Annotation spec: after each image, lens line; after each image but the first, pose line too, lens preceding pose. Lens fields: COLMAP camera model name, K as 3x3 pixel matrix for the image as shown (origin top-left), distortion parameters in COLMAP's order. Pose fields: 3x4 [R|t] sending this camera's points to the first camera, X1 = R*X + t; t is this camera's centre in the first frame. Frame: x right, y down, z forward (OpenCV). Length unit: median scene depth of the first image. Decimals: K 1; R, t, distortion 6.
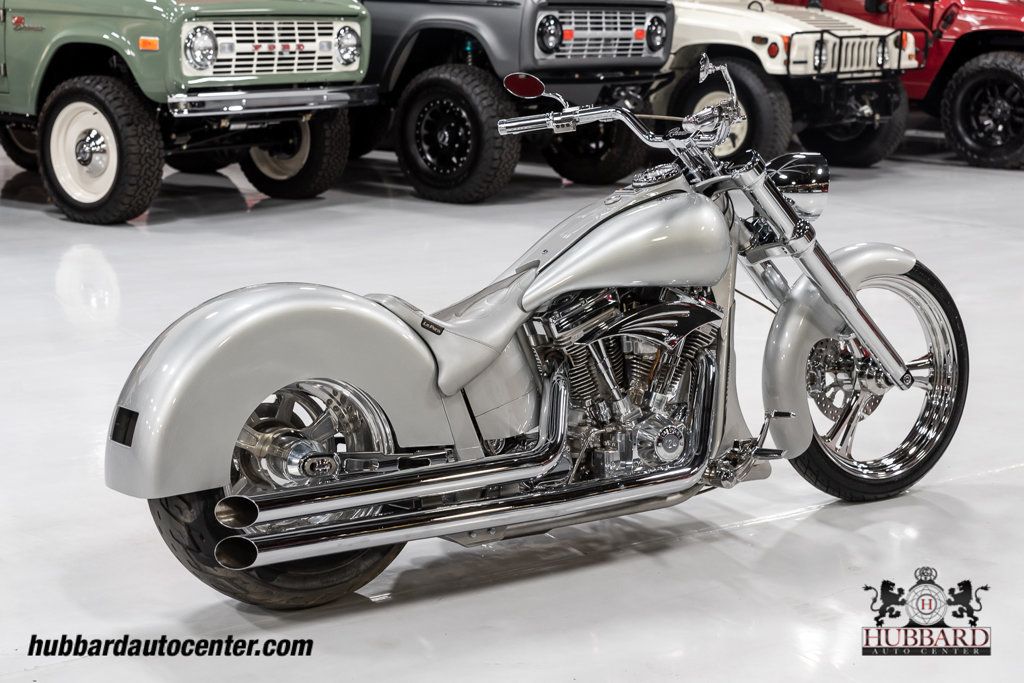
lens RADIAL K [[1765.2, 0, 513.5], [0, 1765.2, 339.0], [0, 0, 1]] dist [0.012242, 0.000000]
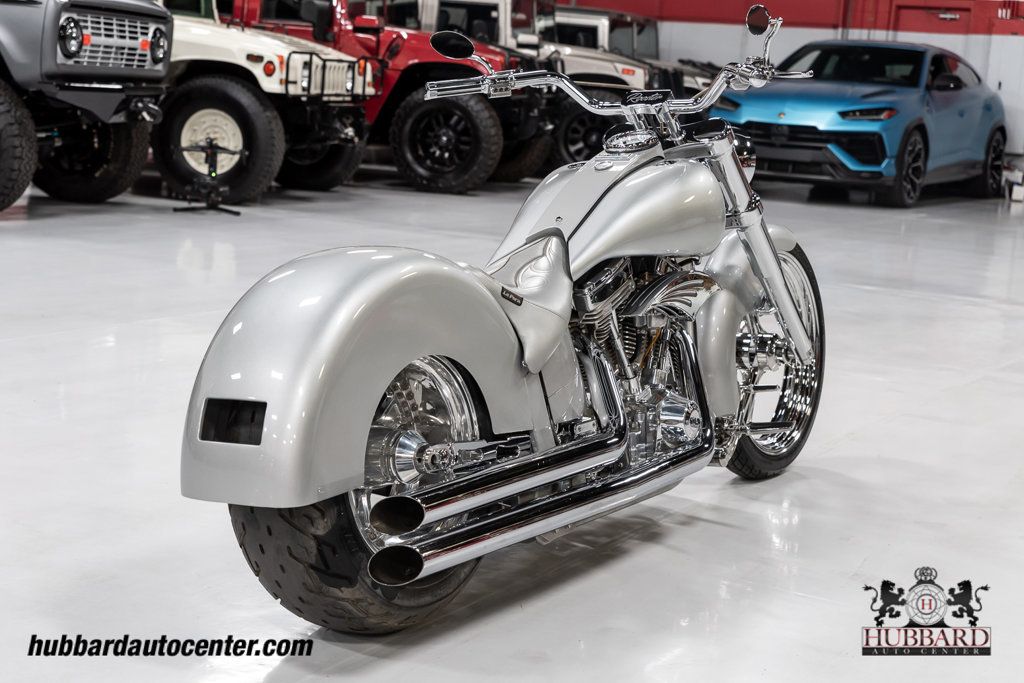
lens RADIAL K [[1688.7, 0, 513.1], [0, 1688.7, 343.3], [0, 0, 1]] dist [0.007846, 0.000000]
pose [[0.898033, -0.028112, 0.439028, -0.156561], [0.038512, 0.999149, -0.014800, 0.010838], [-0.438238, 0.030199, 0.898351, 0.091568]]
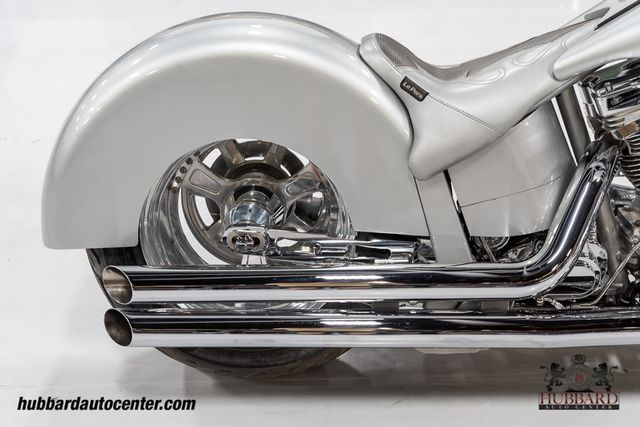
lens RADIAL K [[1055.4, 0, 320.8], [0, 1055.4, 216.2], [0, 0, 1]] dist [0.007846, 0.000000]
pose [[0.844278, 0.205819, -0.494805, 0.062086], [-0.081294, 0.961811, 0.261365, -0.027345], [0.529703, -0.180440, 0.828768, 0.216255]]
